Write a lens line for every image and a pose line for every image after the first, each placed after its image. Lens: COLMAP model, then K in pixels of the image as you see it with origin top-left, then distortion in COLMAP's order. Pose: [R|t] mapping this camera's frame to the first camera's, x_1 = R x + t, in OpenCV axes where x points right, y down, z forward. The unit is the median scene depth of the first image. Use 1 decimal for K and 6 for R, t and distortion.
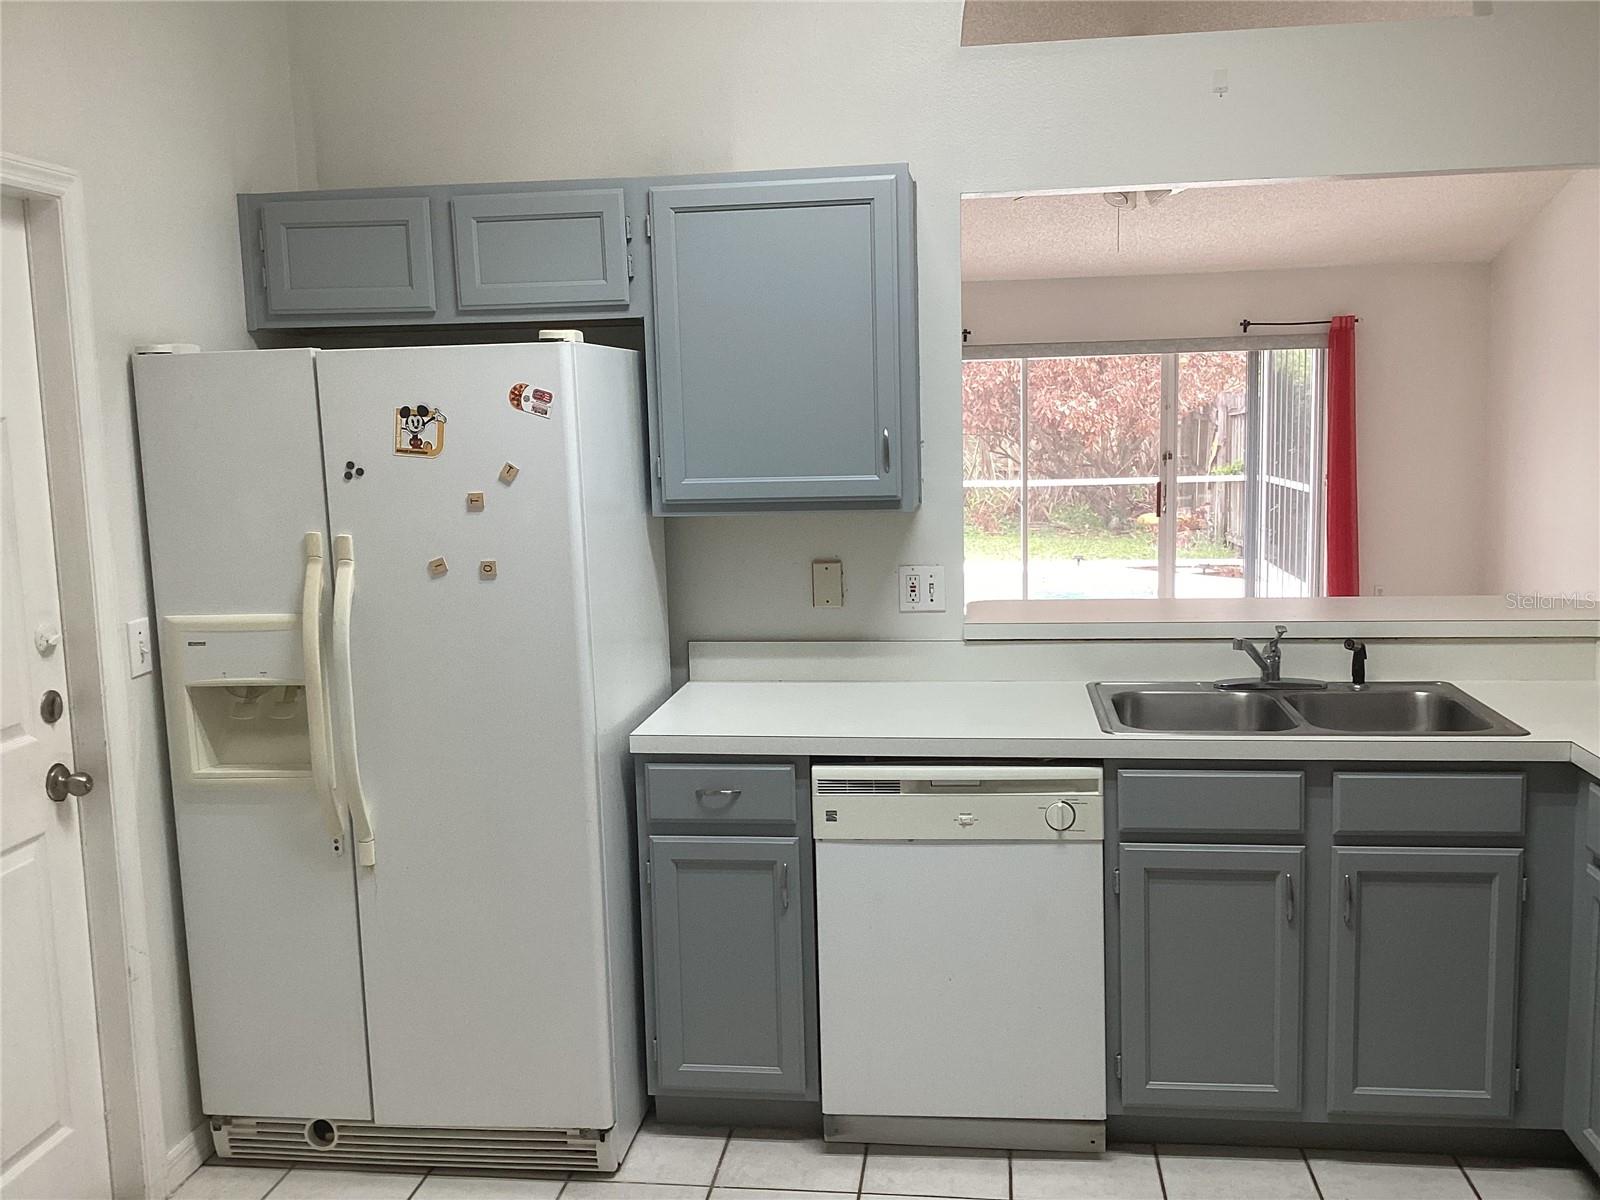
lens RADIAL K [[1437.8, 0, 798.5], [0, 1437.8, 602.1], [0, 0, 1]] dist [0.109557, -0.206598]
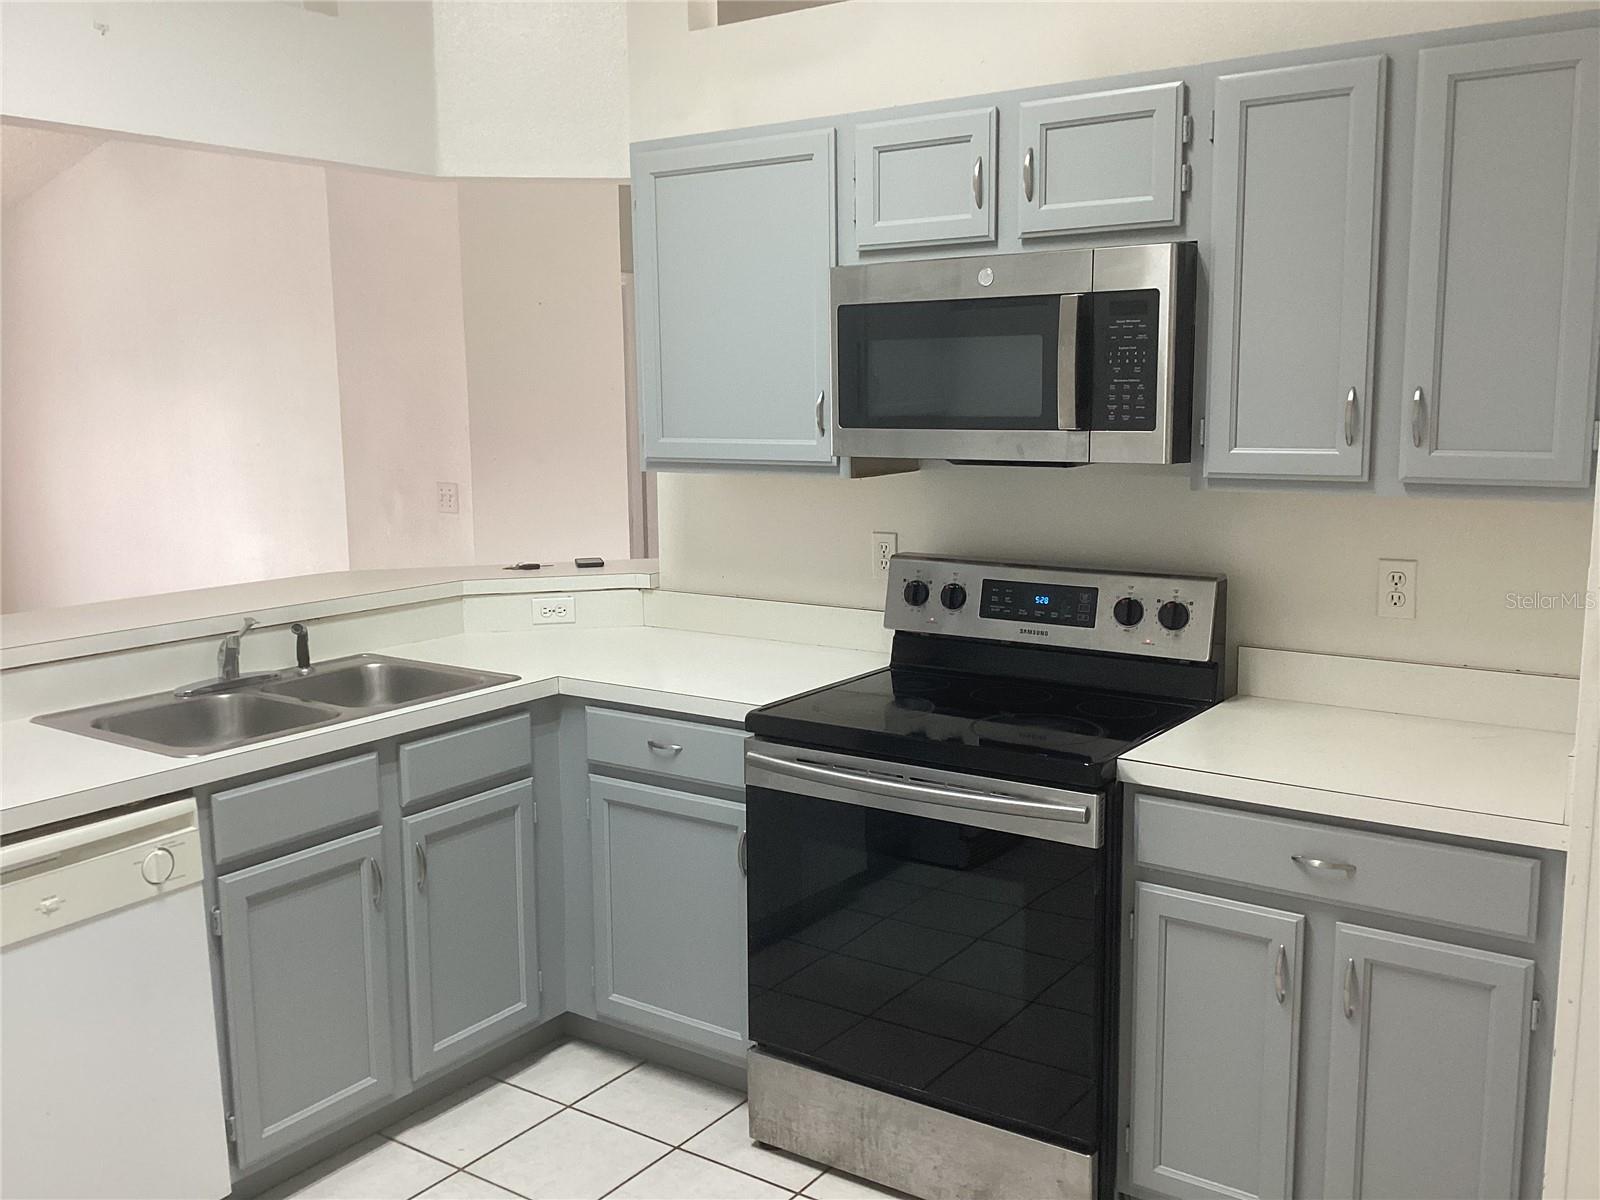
lens RADIAL K [[1437.8, 0, 798.5], [0, 1437.8, 602.1], [0, 0, 1]] dist [0.109557, -0.206598]
pose [[0.477400, -0.115023, 0.871125, -0.359900], [0.117695, 0.990832, 0.066329, -0.016078], [-0.870768, 0.070862, 0.486561, 0.255359]]
